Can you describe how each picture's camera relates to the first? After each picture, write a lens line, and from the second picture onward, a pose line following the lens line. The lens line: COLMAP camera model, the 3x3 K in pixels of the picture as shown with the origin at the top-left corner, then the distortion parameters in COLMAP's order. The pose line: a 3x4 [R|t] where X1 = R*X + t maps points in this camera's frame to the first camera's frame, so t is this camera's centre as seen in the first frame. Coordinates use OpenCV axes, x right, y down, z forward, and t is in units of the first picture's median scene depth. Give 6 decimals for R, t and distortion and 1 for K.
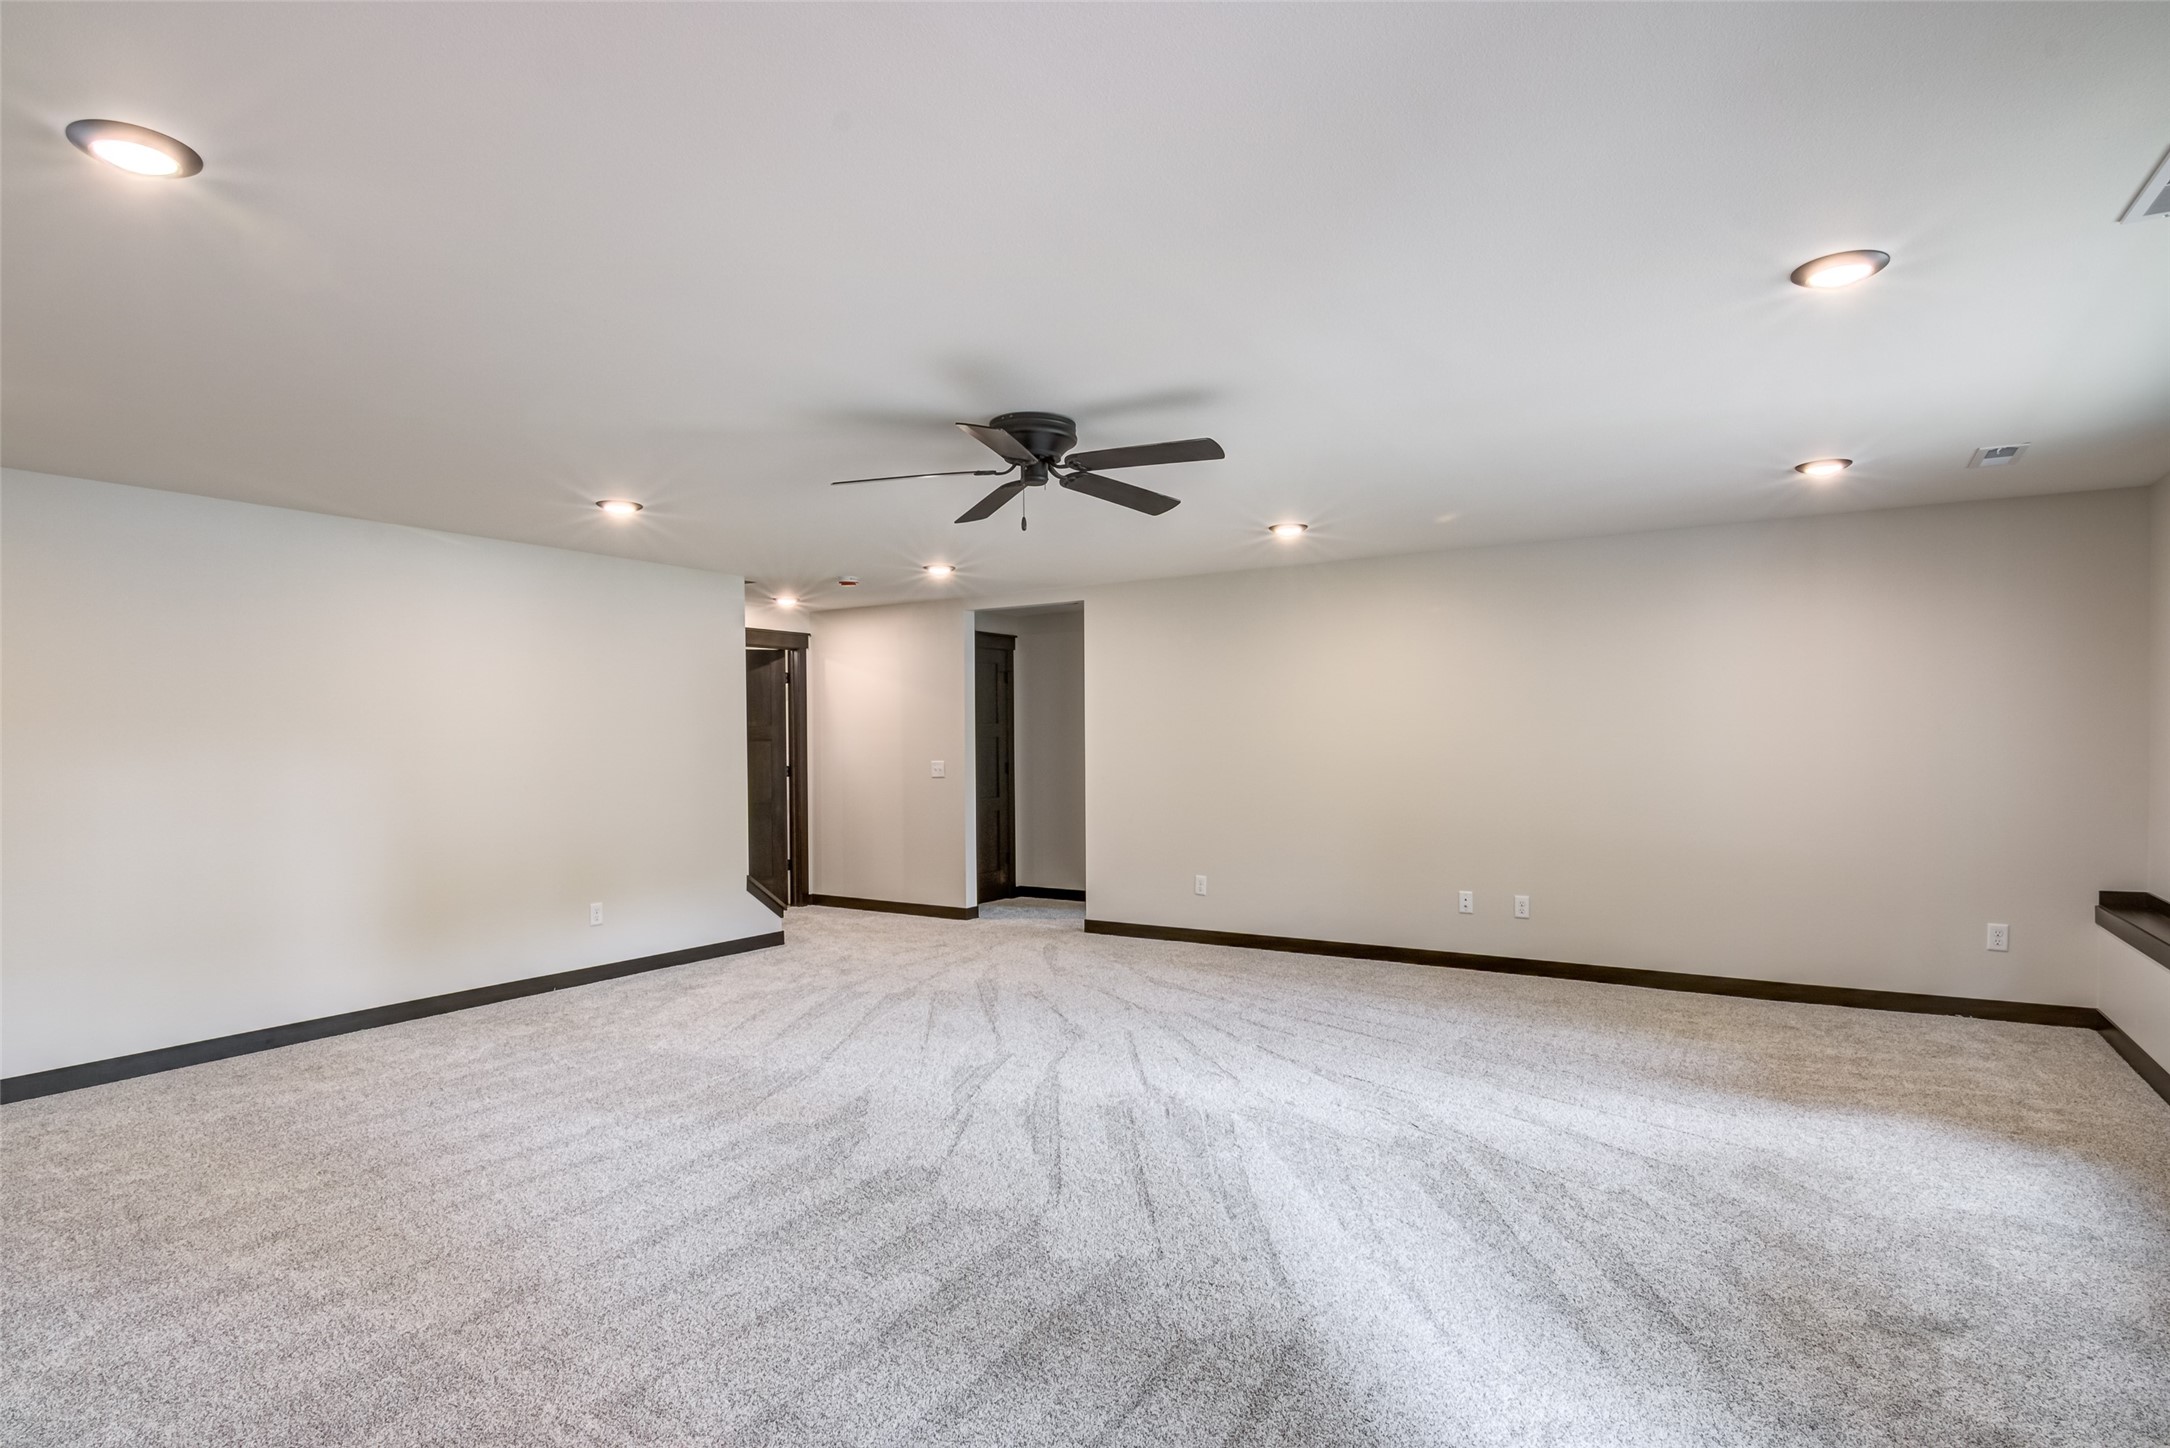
lens RADIAL K [[1113.8, 0, 1099.4], [0, 1113.8, 735.3], [0, 0, 1]] dist [-0.003665, -0.008732]
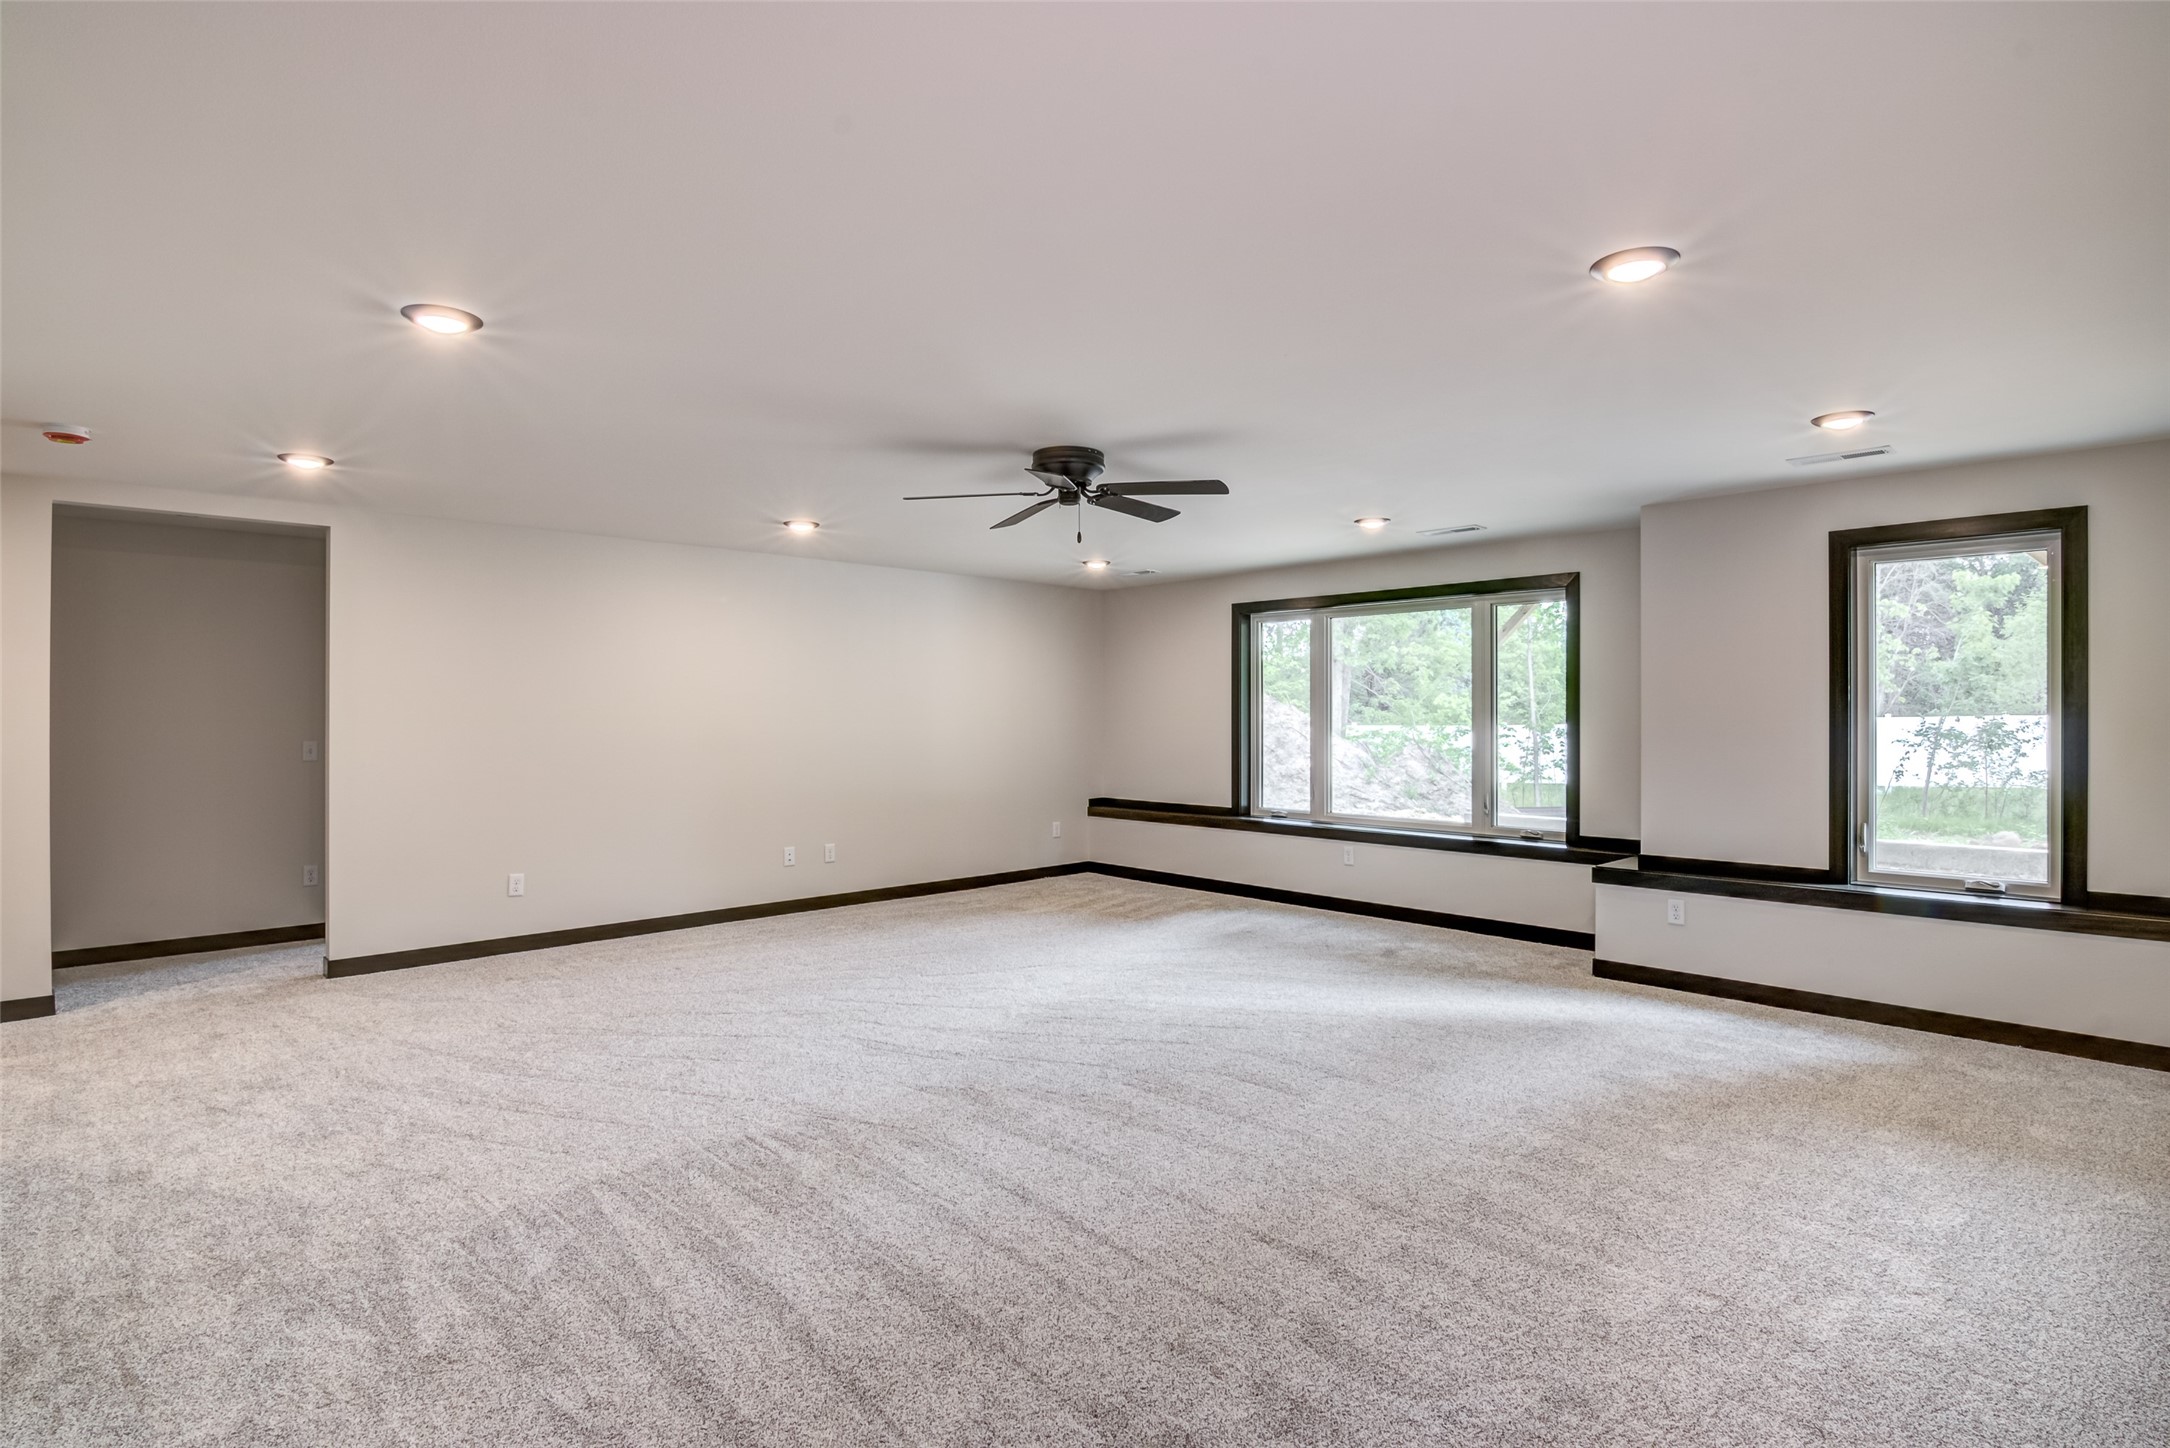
lens RADIAL K [[1113.8, 0, 1081.5], [0, 1113.8, 728.4], [0, 0, 1]] dist [-0.003665, -0.008732]
pose [[0.233408, -0.003535, 0.972372, -0.935543], [-0.007356, 0.999958, 0.005401, 0.008027], [-0.972351, -0.008413, 0.233372, 0.540045]]
